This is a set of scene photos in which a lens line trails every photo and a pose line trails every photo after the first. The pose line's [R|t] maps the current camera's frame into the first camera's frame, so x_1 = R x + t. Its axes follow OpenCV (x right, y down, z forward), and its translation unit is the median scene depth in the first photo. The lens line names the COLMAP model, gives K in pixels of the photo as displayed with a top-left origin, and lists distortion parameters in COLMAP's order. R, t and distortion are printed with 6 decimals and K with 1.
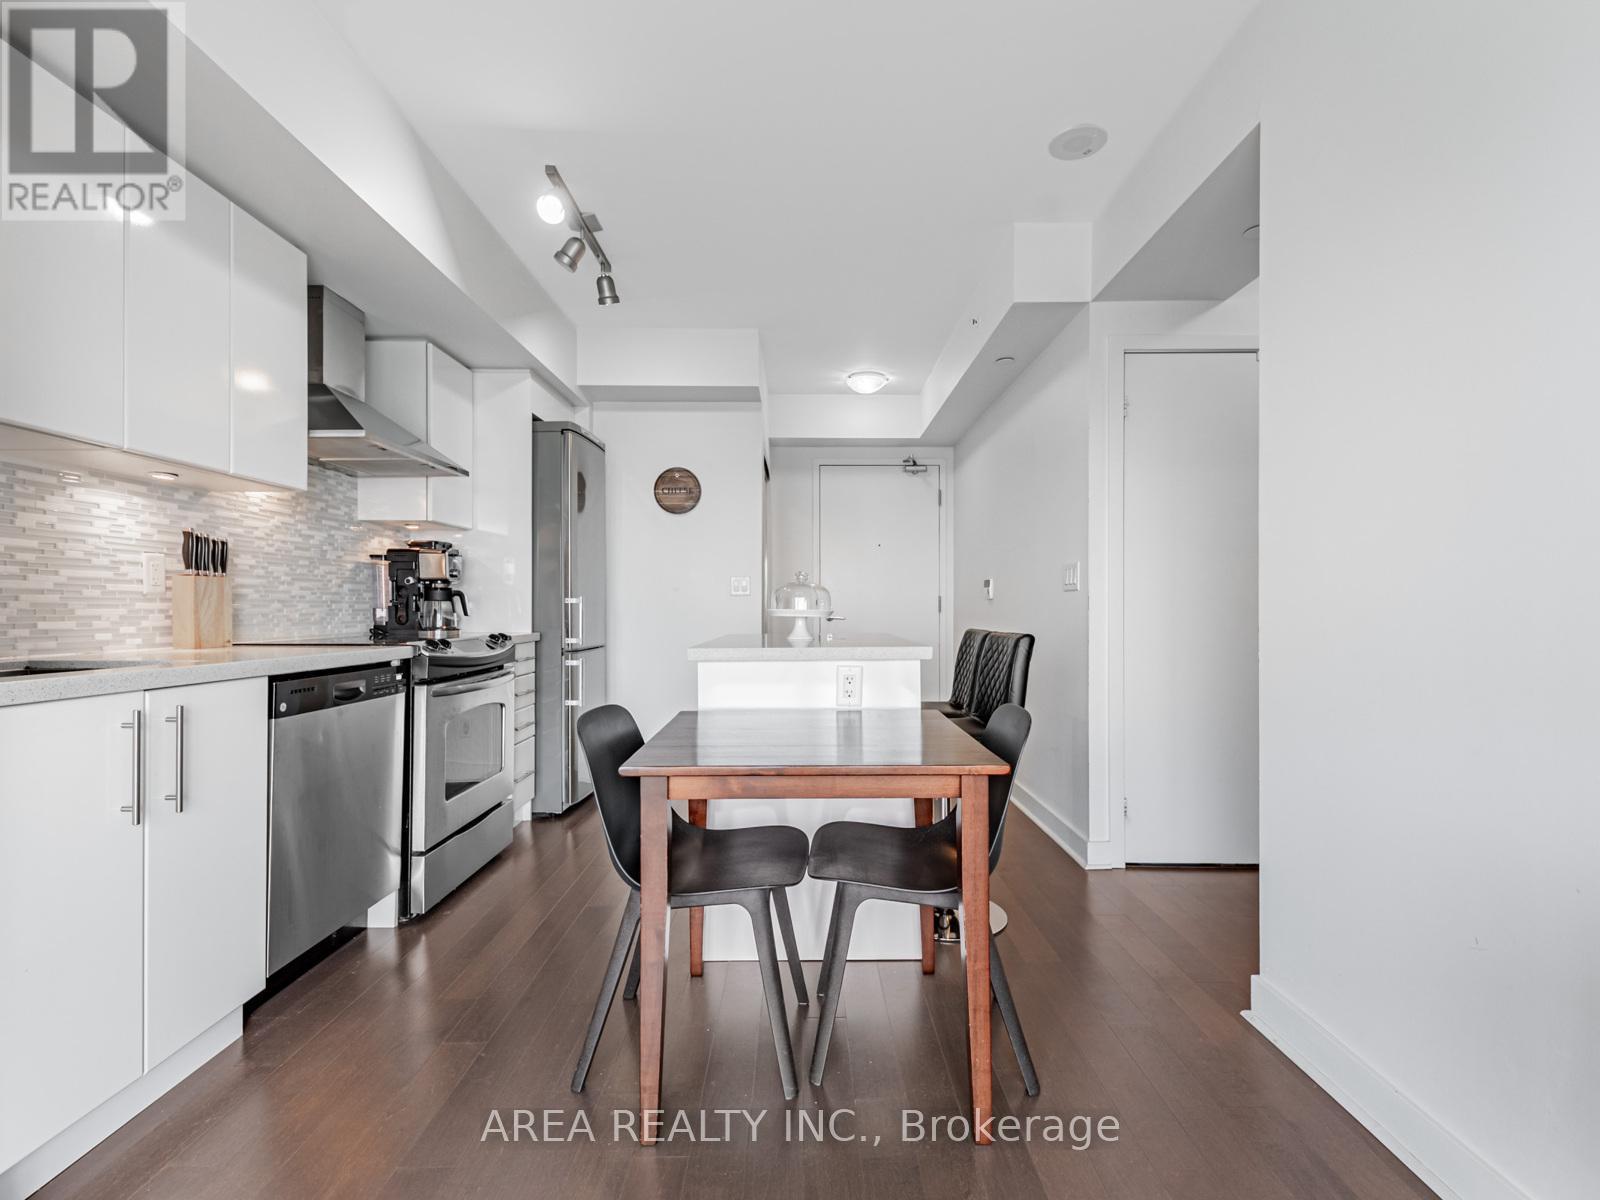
lens RADIAL K [[754.6, 0, 801.6], [0, 754.6, 606.3], [0, 0, 1]] dist [0.002701, -0.005917]
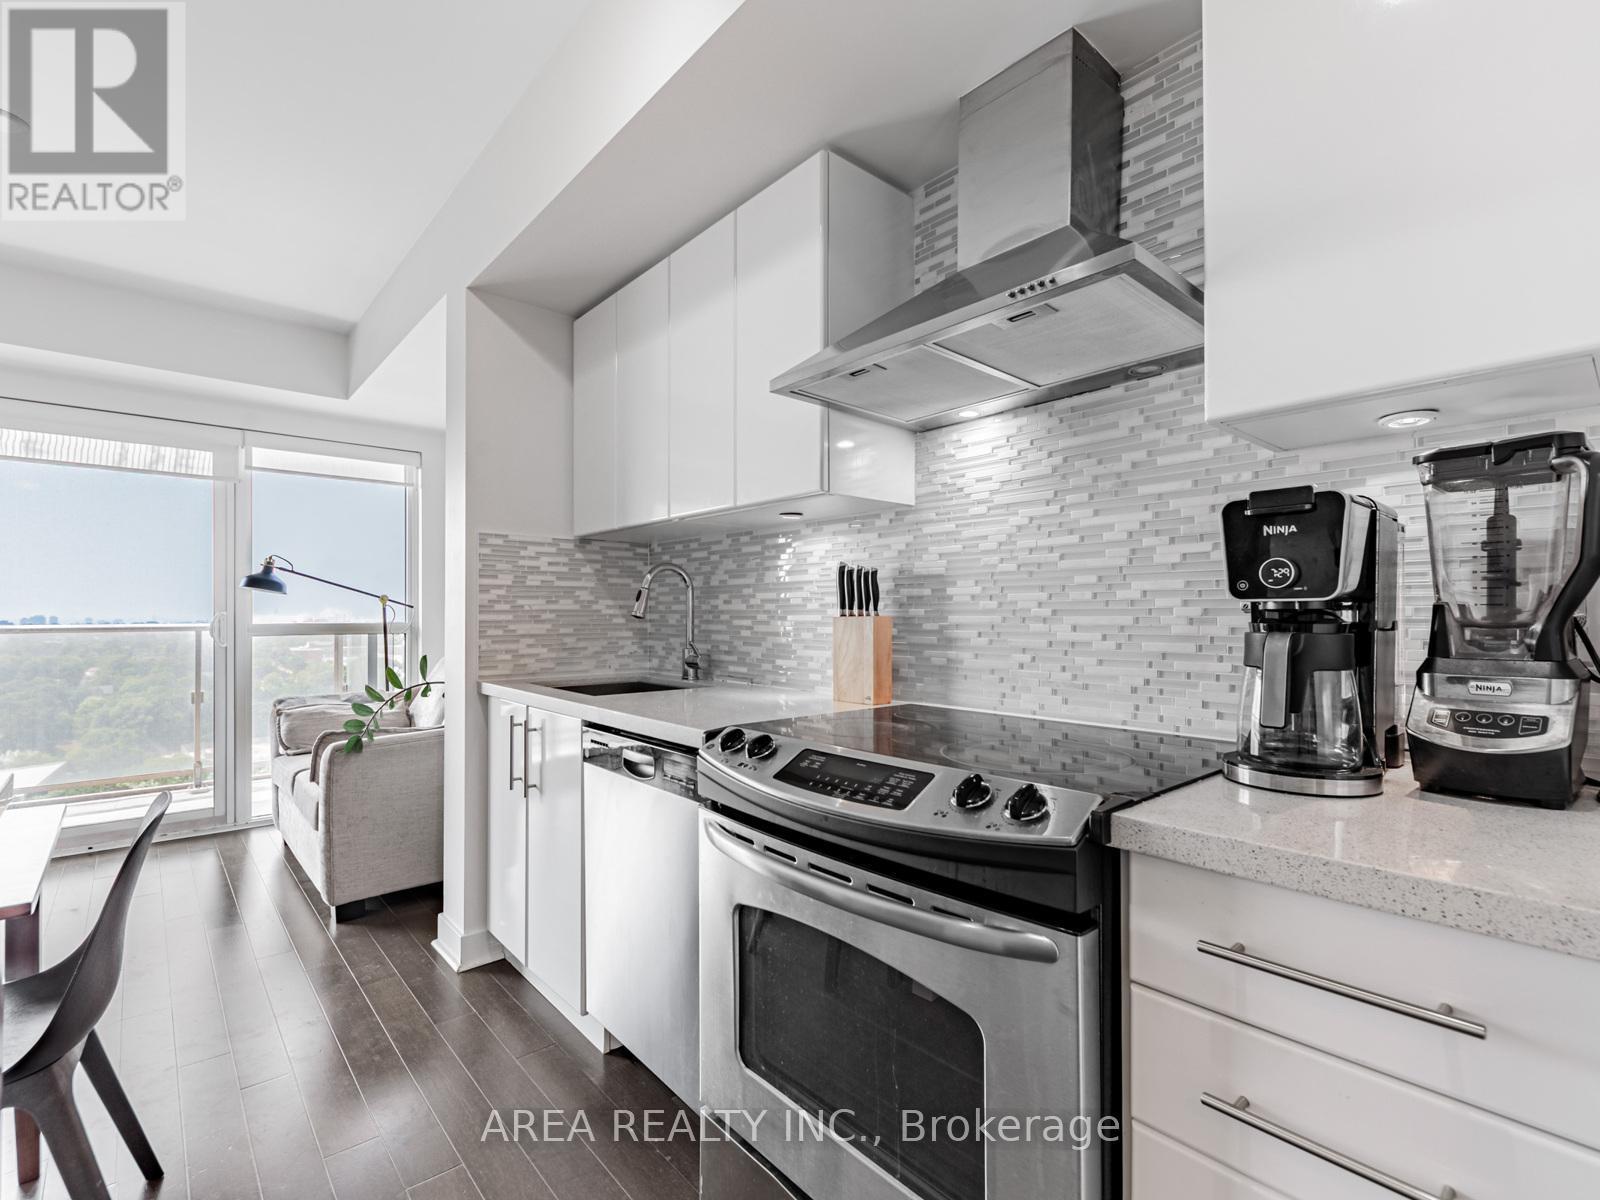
lens RADIAL K [[766.8, 0, 813.3], [0, 766.8, 617.5], [0, 0, 1]] dist [0.003334, -0.000405]
pose [[-0.753500, -0.000992, -0.657447, -0.177217], [-0.002130, 0.999997, 0.000933, -0.035266], [0.657444, 0.002103, -0.753501, 1.447232]]
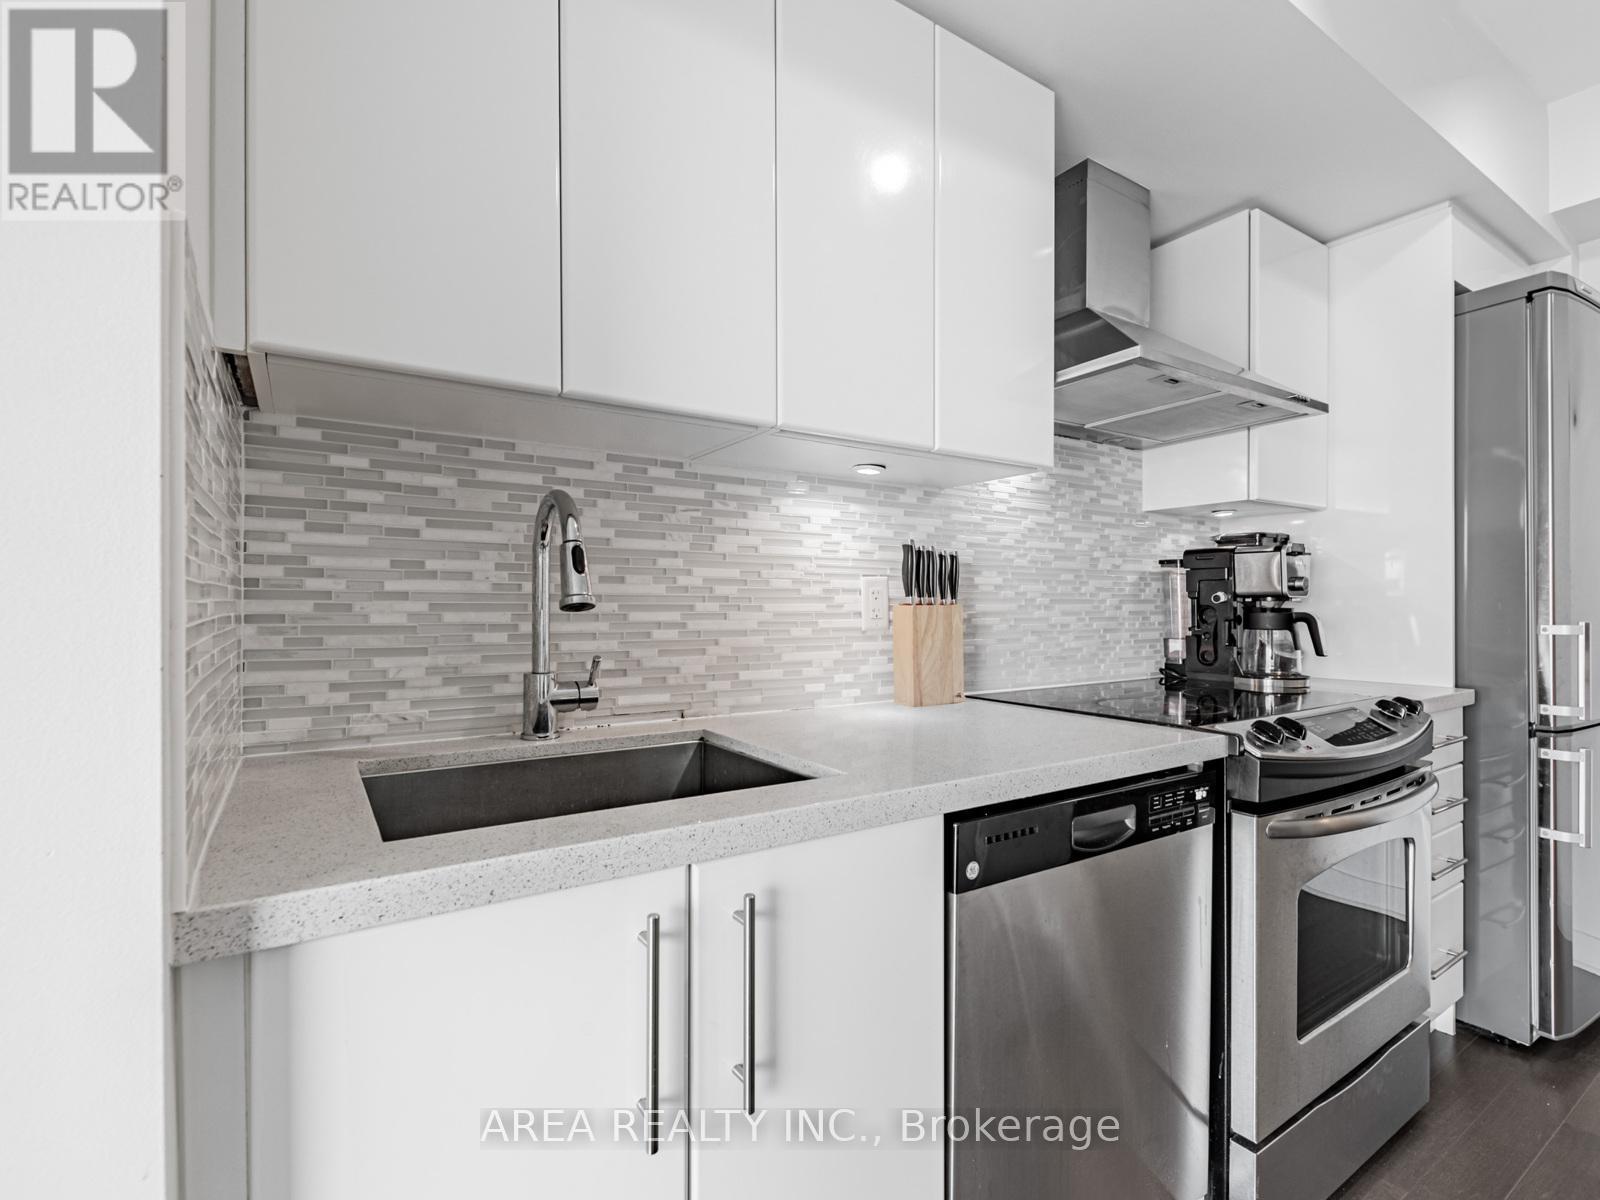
lens RADIAL K [[734.7, 0, 800.0], [0, 734.7, 600.0], [0, 0, 1]] dist [0.012472, -0.000170]
pose [[0.545481, -0.006202, -0.838100, -0.241105], [0.001364, 0.999978, -0.006513, -0.036080], [0.838122, 0.002409, 0.545478, 0.460400]]
